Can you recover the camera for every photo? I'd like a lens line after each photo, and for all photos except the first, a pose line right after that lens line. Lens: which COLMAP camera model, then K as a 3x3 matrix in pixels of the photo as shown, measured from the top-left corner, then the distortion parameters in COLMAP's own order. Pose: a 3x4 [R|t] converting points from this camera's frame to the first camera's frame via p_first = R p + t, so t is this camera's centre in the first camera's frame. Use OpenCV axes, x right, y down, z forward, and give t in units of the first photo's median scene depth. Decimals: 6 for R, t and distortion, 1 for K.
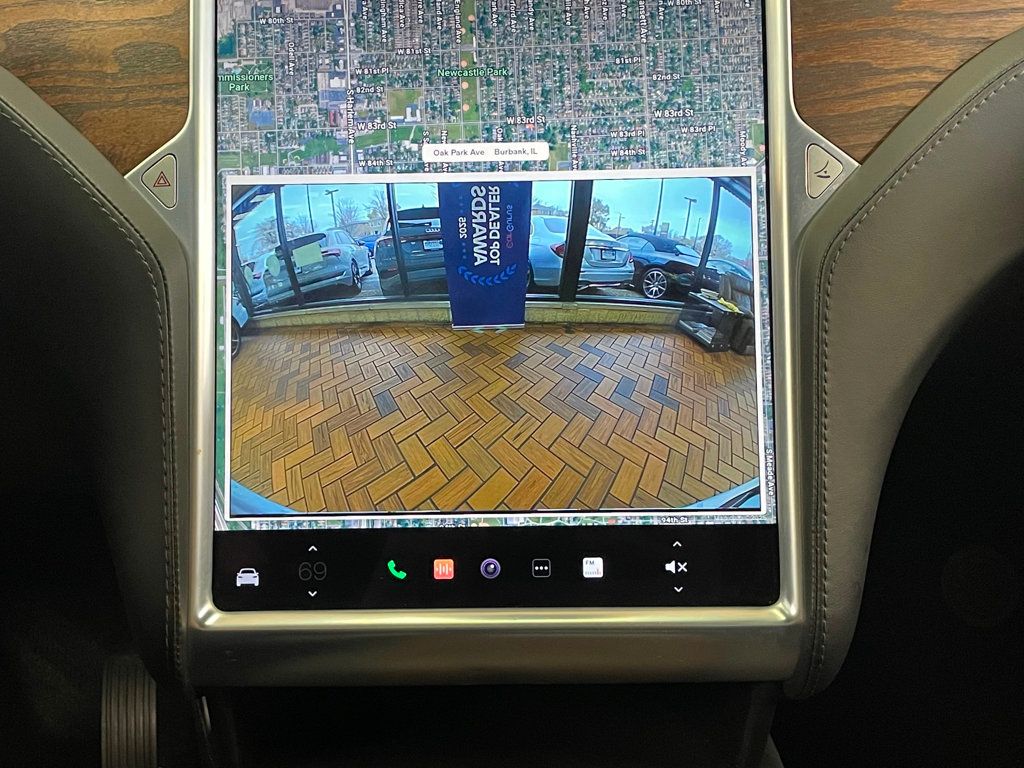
lens RADIAL K [[1310.8, 0, 506.6], [0, 1310.8, 382.1], [0, 0, 1]] dist [0.055714, 0.000000]
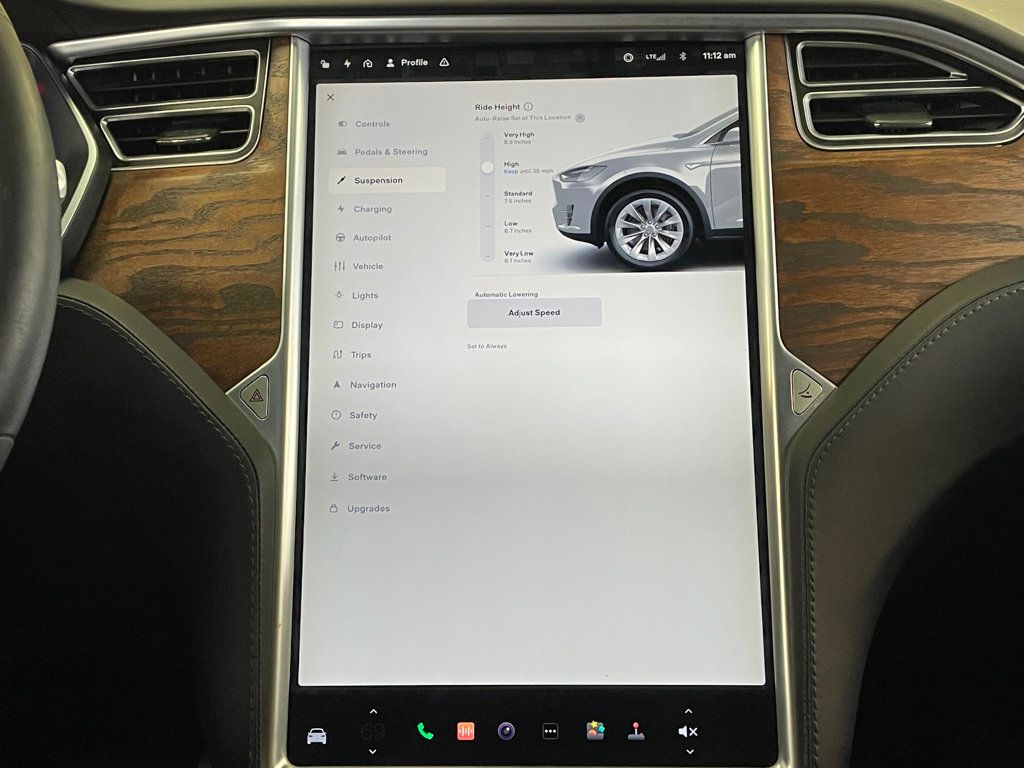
lens RADIAL K [[1310.8, 0, 498.0], [0, 1310.8, 374.8], [0, 0, 1]] dist [0.055714, 0.000000]
pose [[0.999687, 0.004868, -0.024526, -0.010398], [-0.008208, 0.990406, -0.137945, -0.008274], [0.023619, 0.138103, 0.990136, -0.190065]]
